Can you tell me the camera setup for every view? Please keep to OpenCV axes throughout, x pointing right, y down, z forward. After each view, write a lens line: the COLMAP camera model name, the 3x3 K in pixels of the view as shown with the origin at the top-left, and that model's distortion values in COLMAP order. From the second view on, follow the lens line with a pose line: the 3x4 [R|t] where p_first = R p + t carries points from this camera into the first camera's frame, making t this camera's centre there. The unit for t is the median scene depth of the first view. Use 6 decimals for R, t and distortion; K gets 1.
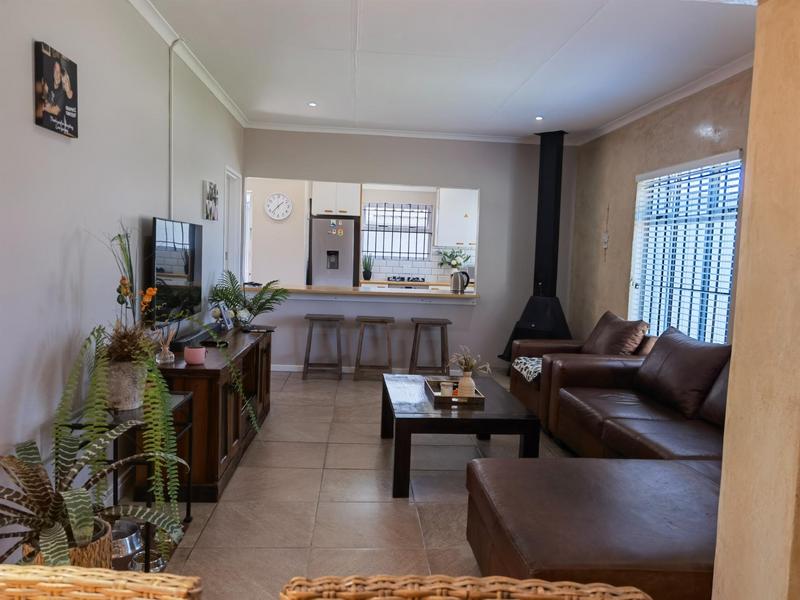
lens RADIAL K [[632.6, 0, 400.0], [0, 632.6, 300.0], [0, 0, 1]] dist [0.002646, -0.003067]
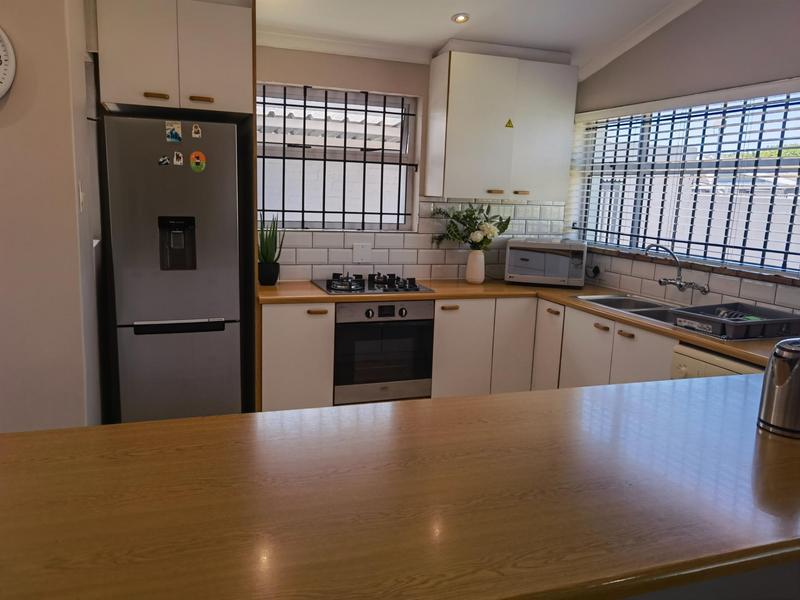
lens RADIAL K [[632.6, 0, 400.0], [0, 632.6, 300.0], [0, 0, 1]] dist [0.002646, -0.003067]
pose [[0.963313, -0.048121, 0.264030, -0.078051], [0.018521, 0.993368, 0.113473, -0.065797], [-0.267740, -0.104420, 0.957816, 0.603618]]
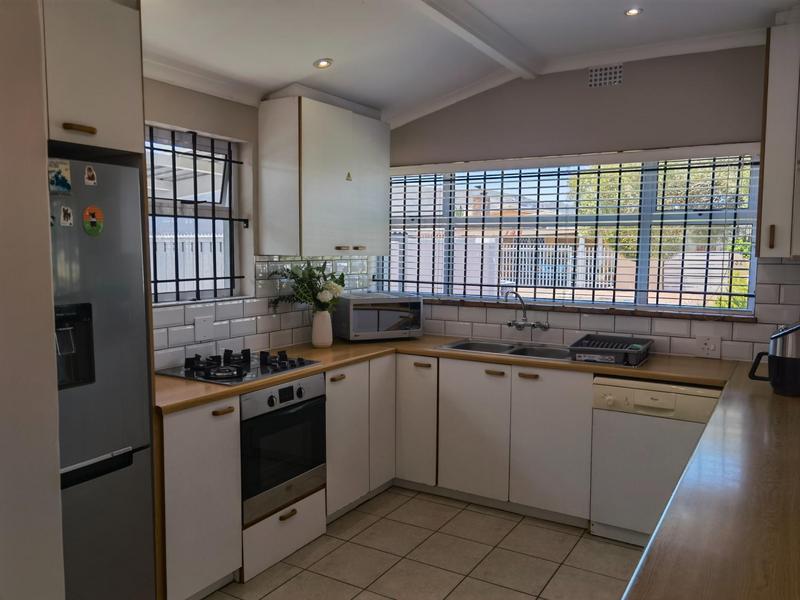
lens RADIAL K [[632.6, 0, 400.0], [0, 632.6, 300.0], [0, 0, 1]] dist [0.002646, -0.003067]
pose [[0.578418, -0.102788, 0.809239, -0.202704], [0.073140, 0.994569, 0.074050, -0.082313], [-0.812455, 0.016356, 0.582794, 0.734733]]
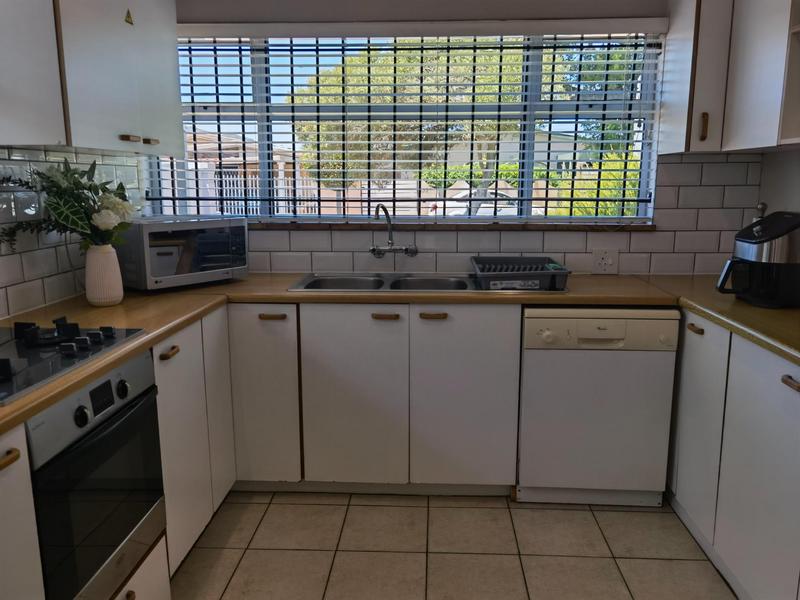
lens RADIAL K [[640.3, 0, 401.8], [0, 640.3, 301.4], [0, 0, 1]] dist [0.043344, 0.001984]
pose [[0.124890, -0.221827, 0.967055, -0.138270], [0.074489, 0.974032, 0.213808, -0.072893], [-0.989370, 0.045333, 0.138170, 0.858976]]
